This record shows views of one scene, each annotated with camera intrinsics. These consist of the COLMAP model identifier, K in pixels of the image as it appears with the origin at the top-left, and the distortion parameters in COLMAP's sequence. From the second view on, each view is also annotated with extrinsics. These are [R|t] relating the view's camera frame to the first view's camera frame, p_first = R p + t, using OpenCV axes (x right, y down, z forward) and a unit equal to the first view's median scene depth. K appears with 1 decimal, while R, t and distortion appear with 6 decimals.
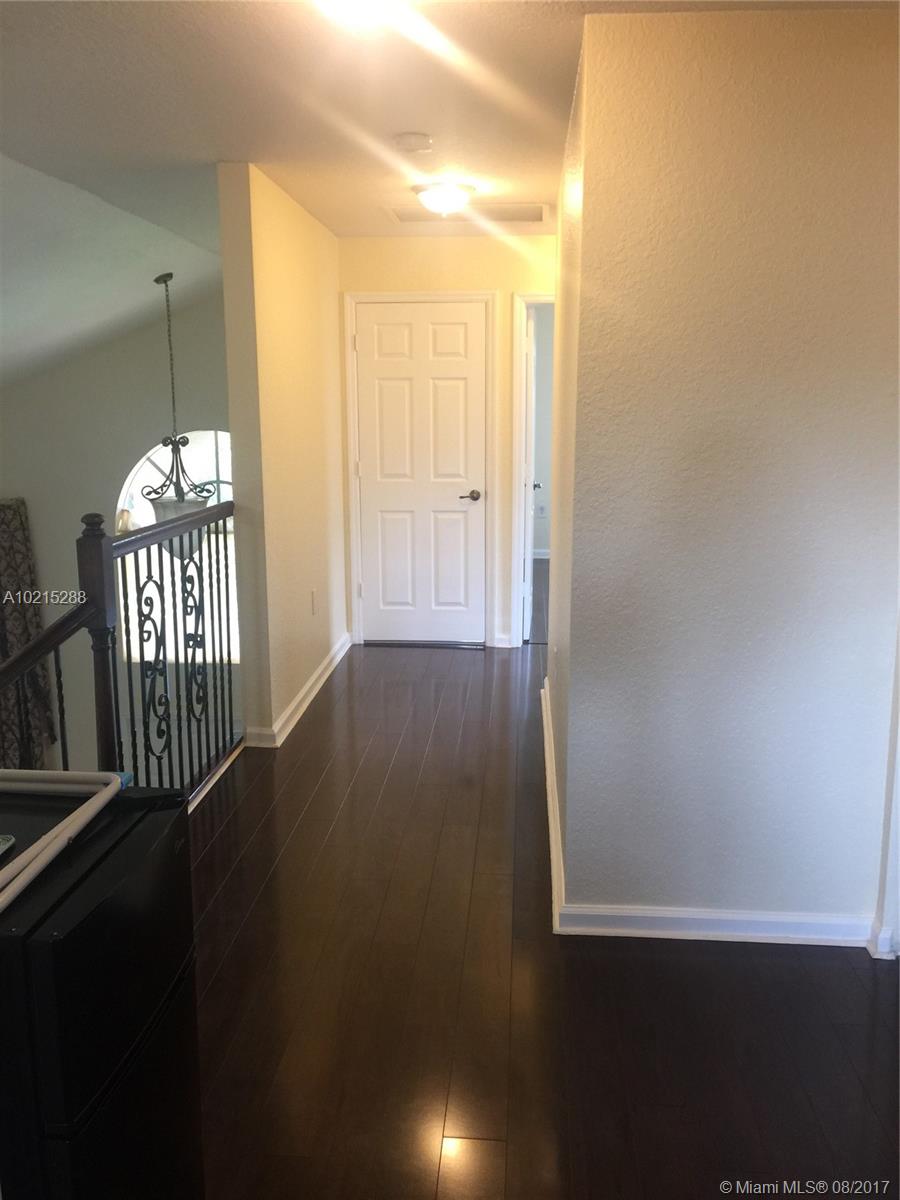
lens RADIAL K [[1020.9, 0, 444.6], [0, 1020.9, 594.3], [0, 0, 1]] dist [0.097868, -0.133101]
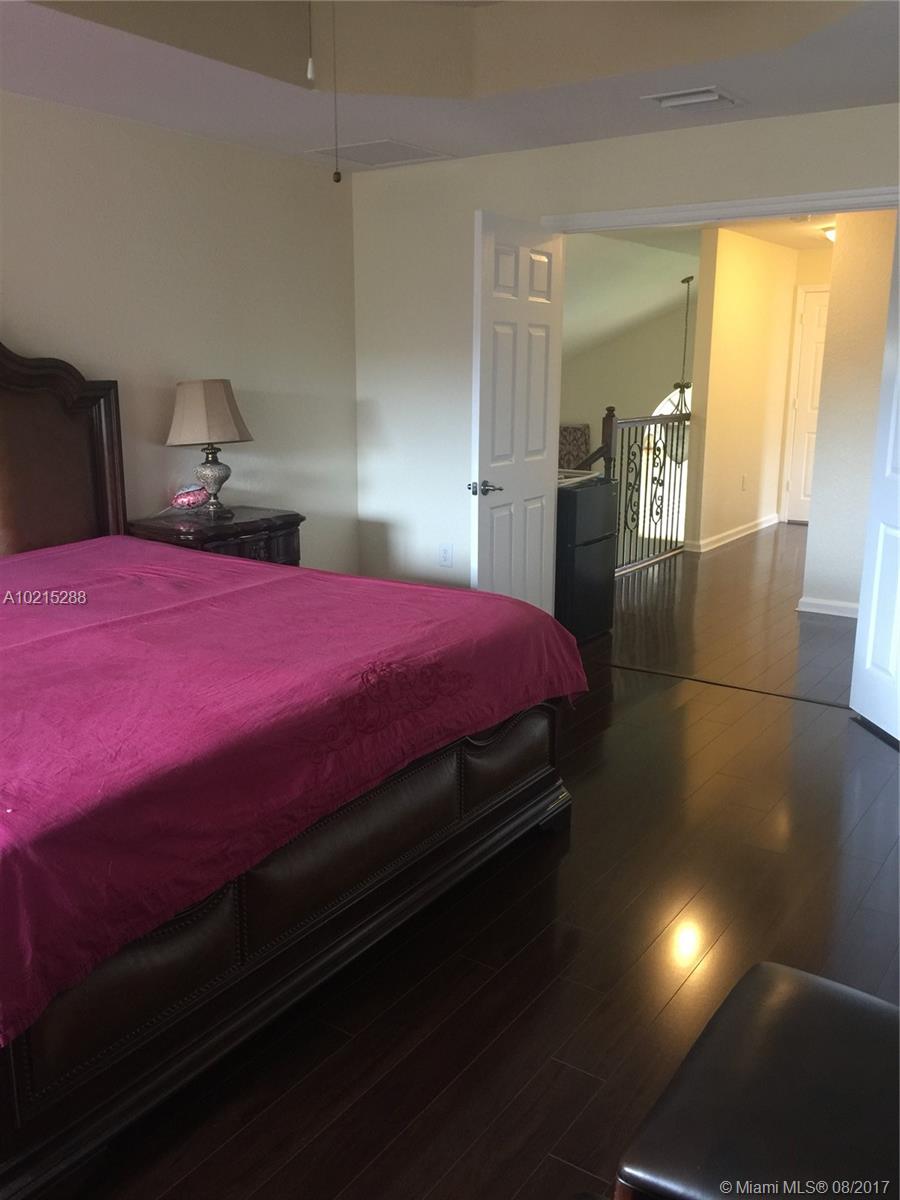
lens RADIAL K [[1020.9, 0, 444.6], [0, 1020.9, 594.3], [0, 0, 1]] dist [0.097868, -0.133101]
pose [[0.861917, 0.115222, -0.493784, 0.385621], [-0.098732, 0.993337, 0.059450, 0.178034], [0.497344, -0.002488, 0.867550, -0.871368]]
